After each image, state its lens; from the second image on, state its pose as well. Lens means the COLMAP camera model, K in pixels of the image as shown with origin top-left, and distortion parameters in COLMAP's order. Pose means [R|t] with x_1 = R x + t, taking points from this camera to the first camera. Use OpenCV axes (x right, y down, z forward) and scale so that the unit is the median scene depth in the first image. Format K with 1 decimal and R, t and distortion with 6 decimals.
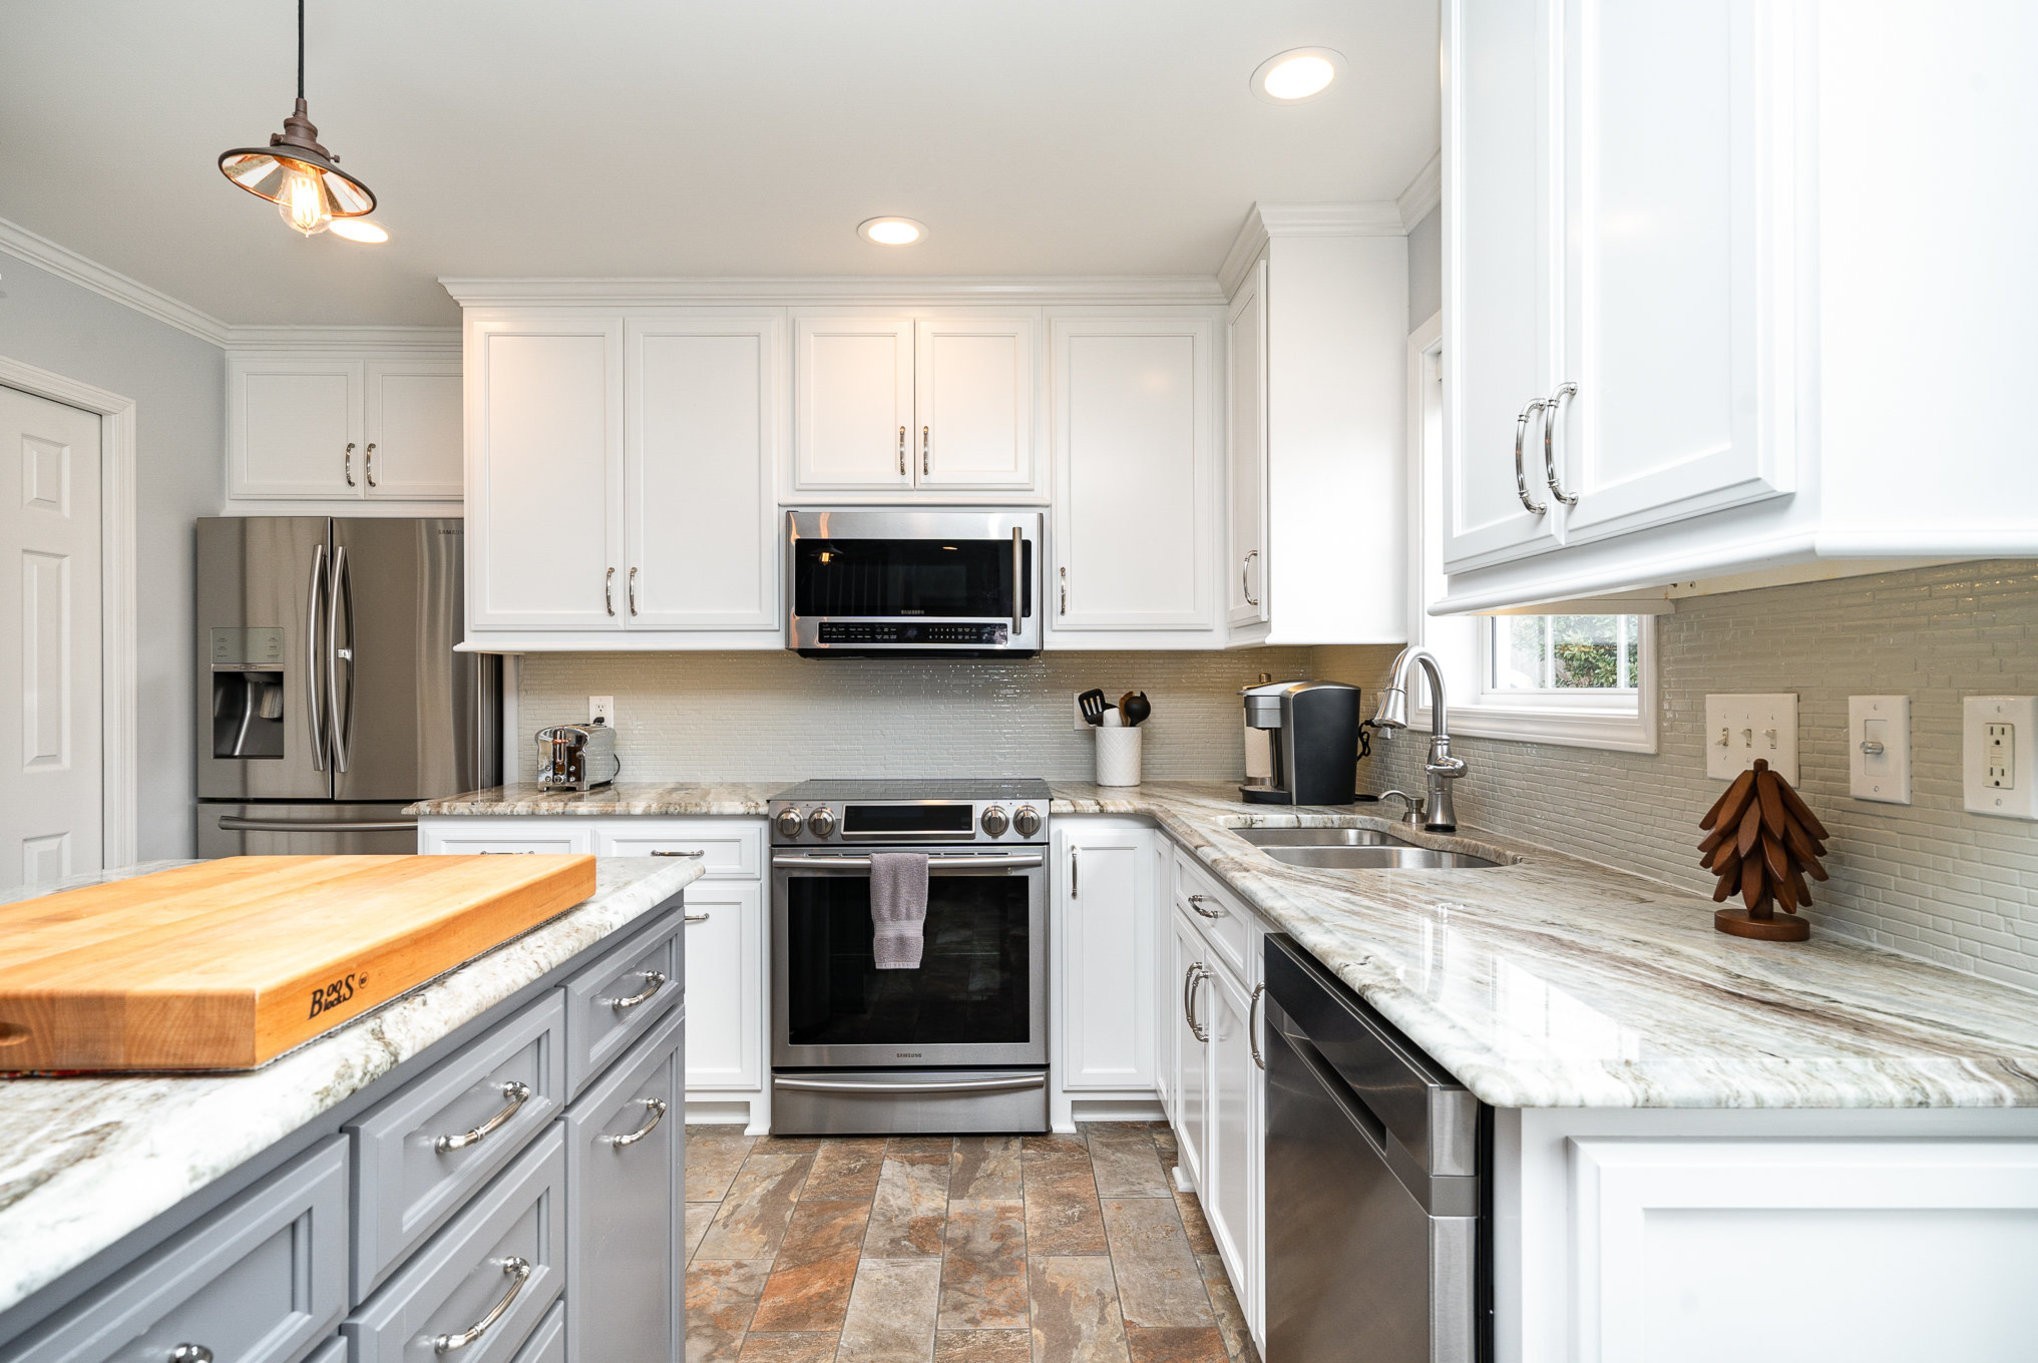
lens RADIAL K [[1041.7, 0, 1019.0], [0, 1041.7, 681.5], [0, 0, 1]] dist [-0.000096, 0.000008]
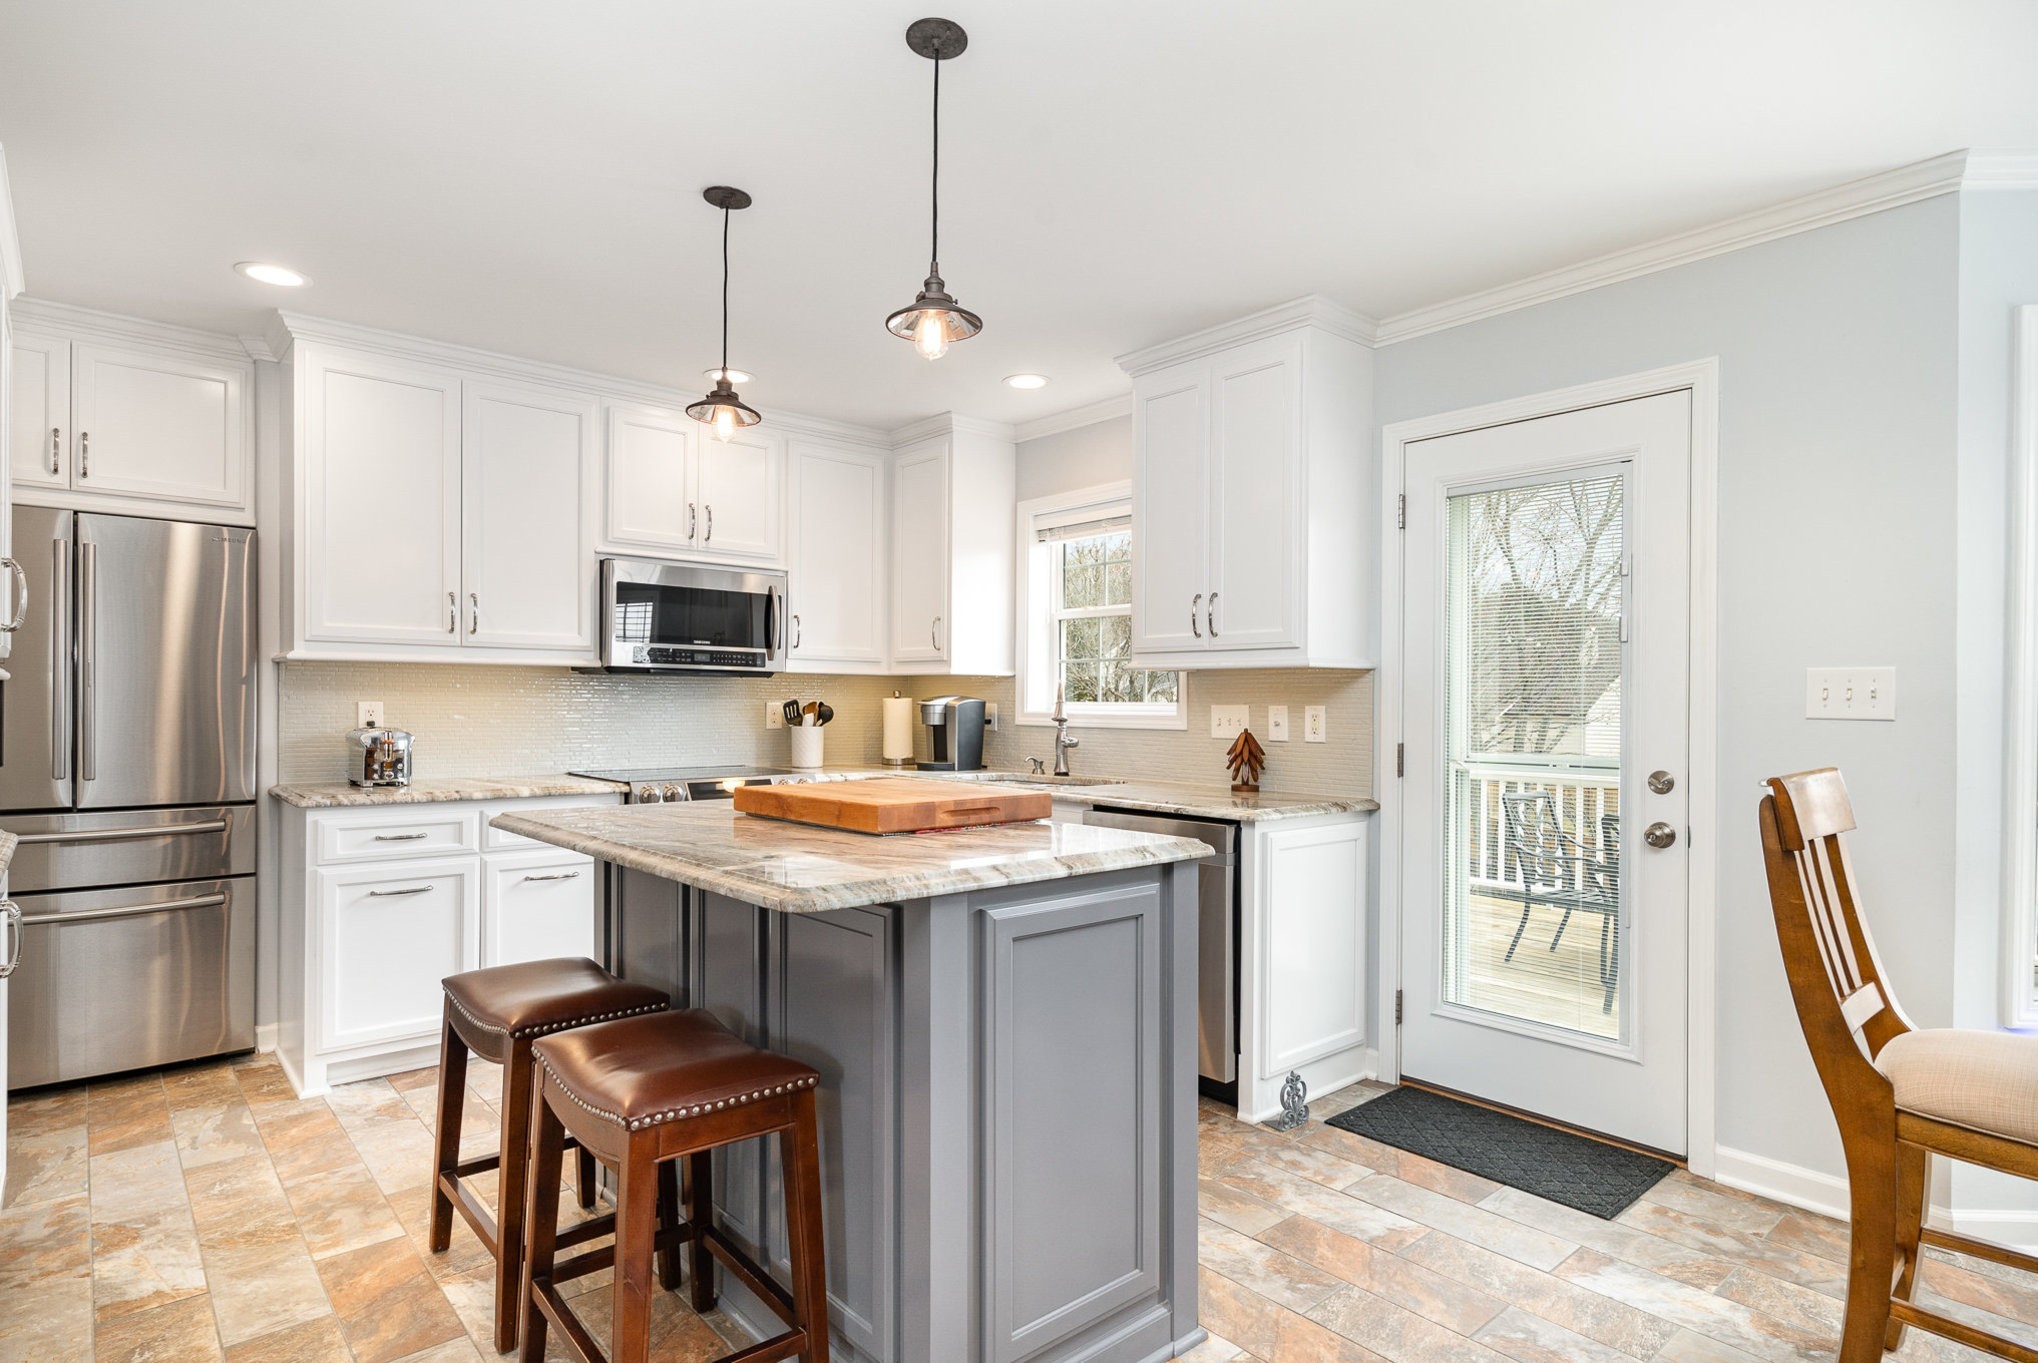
lens RADIAL K [[1054.8, 0, 1020.9], [0, 1054.8, 709.0], [0, 0, 1]] dist [0.000441, -0.000049]
pose [[0.761789, 0.004041, 0.647813, -0.680985], [-0.013485, 0.999863, 0.009620, 0.001965], [-0.647685, -0.016064, 0.761739, -0.326630]]
